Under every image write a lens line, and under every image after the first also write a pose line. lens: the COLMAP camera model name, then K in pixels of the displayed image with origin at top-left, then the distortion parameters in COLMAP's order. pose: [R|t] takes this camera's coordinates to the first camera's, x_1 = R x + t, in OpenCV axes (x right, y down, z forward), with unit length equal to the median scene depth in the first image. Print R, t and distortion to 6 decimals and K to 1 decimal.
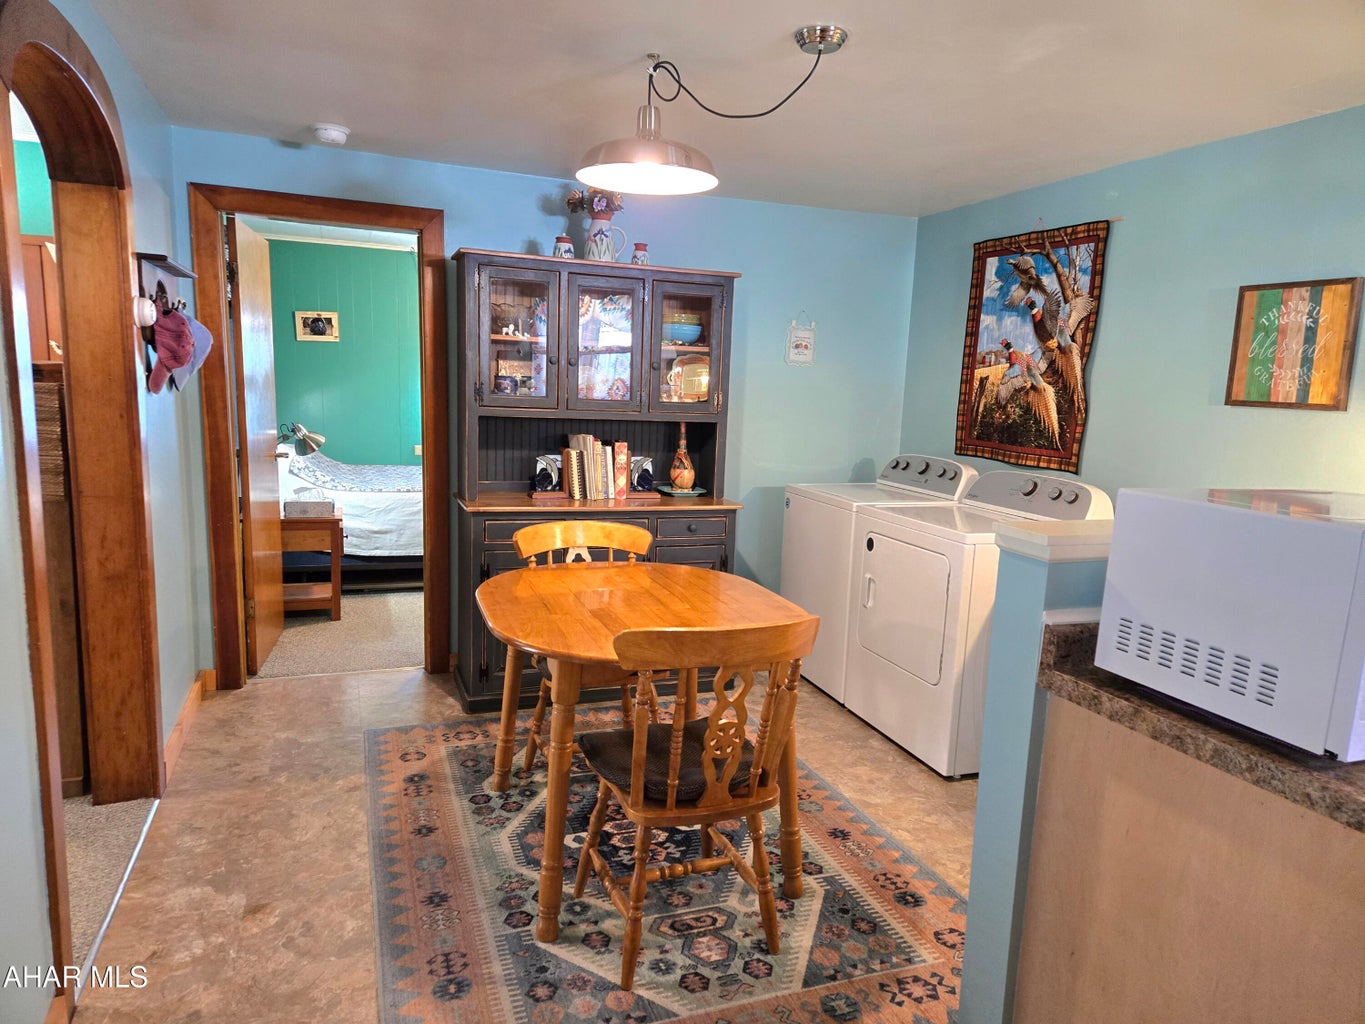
lens RADIAL K [[907.5, 0, 691.9], [0, 907.5, 530.2], [0, 0, 1]] dist [0.066733, -0.046328]
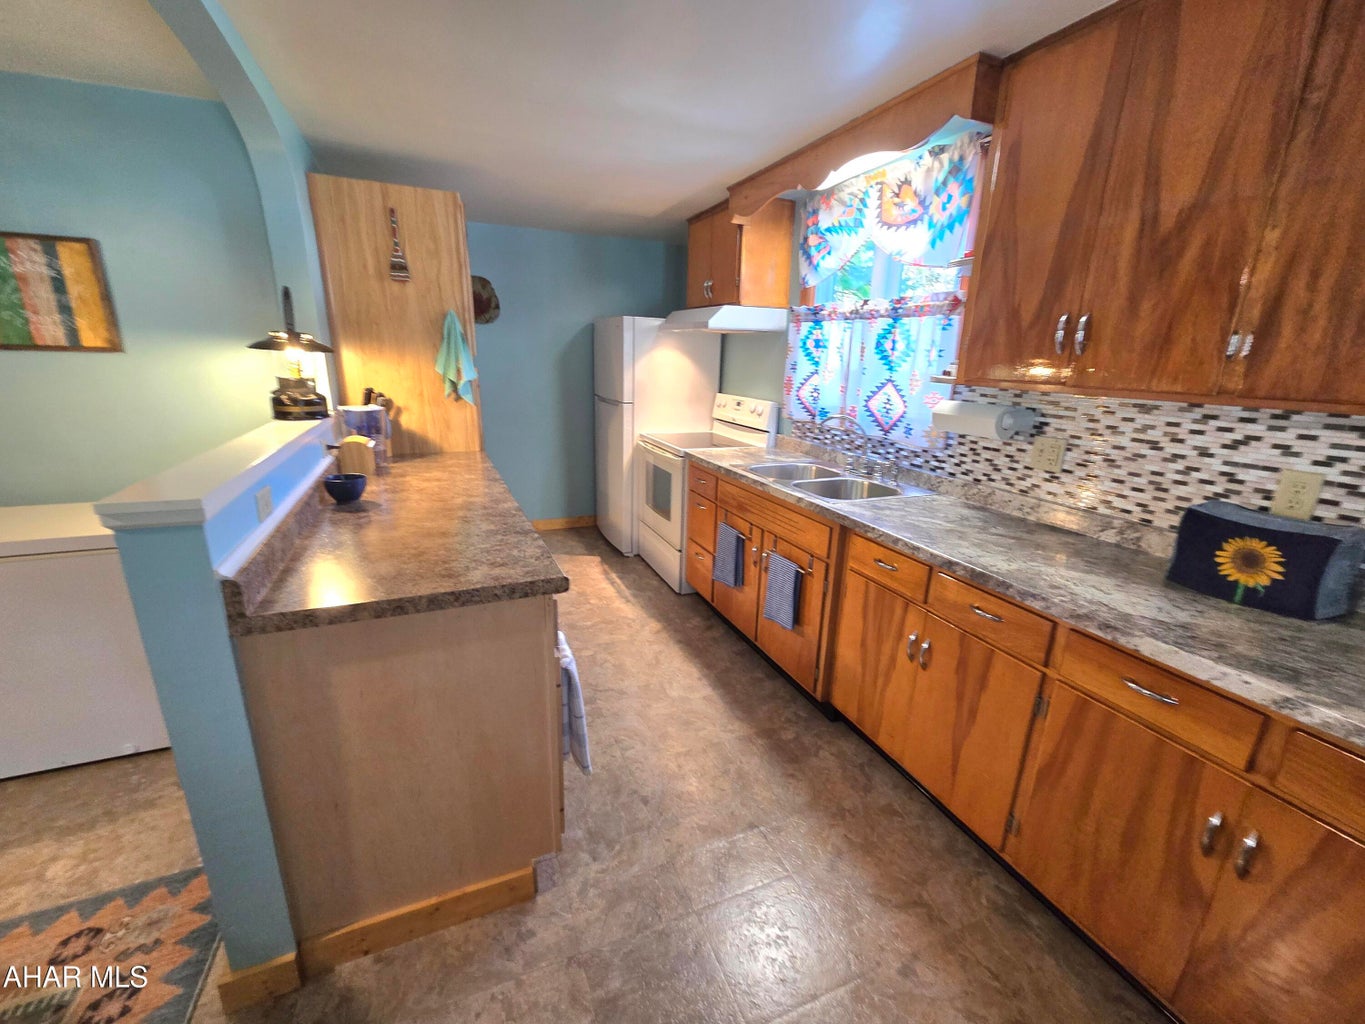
lens RADIAL K [[558.9, 0, 695.2], [0, 558.9, 522.9], [0, 0, 1]] dist [-0.001188, -0.000247]
pose [[-0.036476, -0.319771, 0.946793, -0.089887], [0.134511, 0.937230, 0.321723, -0.038618], [-0.990241, 0.139089, 0.008826, 0.193545]]
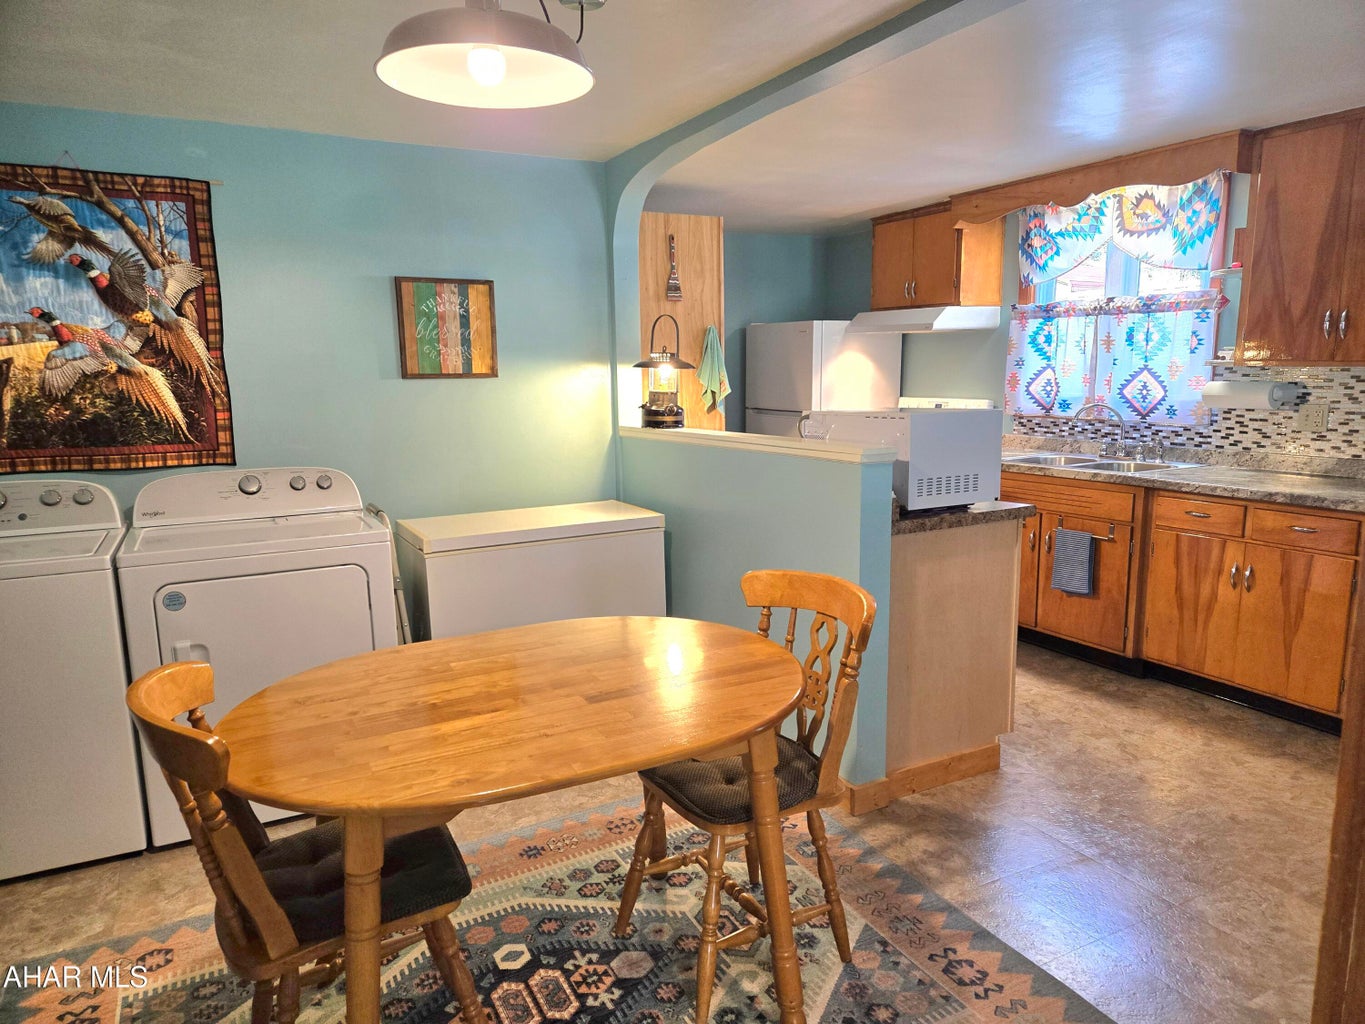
lens RADIAL K [[907.5, 0, 701.2], [0, 907.5, 527.0], [0, 0, 1]] dist [0.066733, -0.046328]
pose [[-0.130612, -0.208491, 0.969264, -0.542148], [0.176478, 0.957137, 0.229663, -0.132324], [-0.975600, 0.201050, -0.088219, 0.658934]]
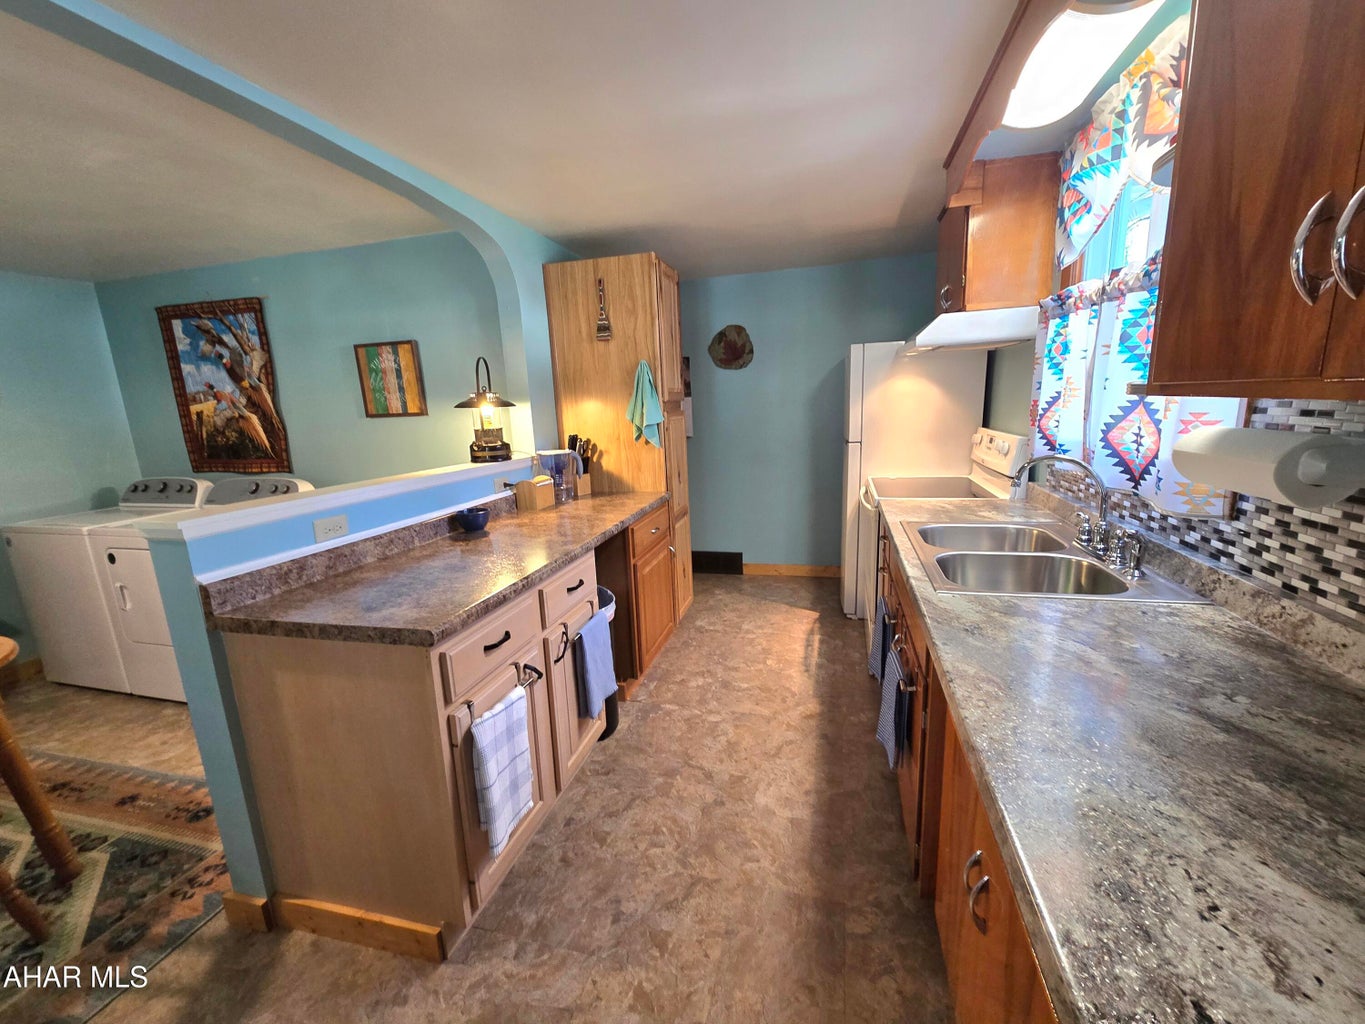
lens RADIAL K [[558.9, 0, 689.3], [0, 558.9, 522.3], [0, 0, 1]] dist [-0.001188, -0.000247]
pose [[0.585482, -0.230168, 0.777325, 0.083306], [0.197614, 0.970445, 0.138508, 0.017997], [-0.786231, 0.072516, 0.613663, -0.041315]]
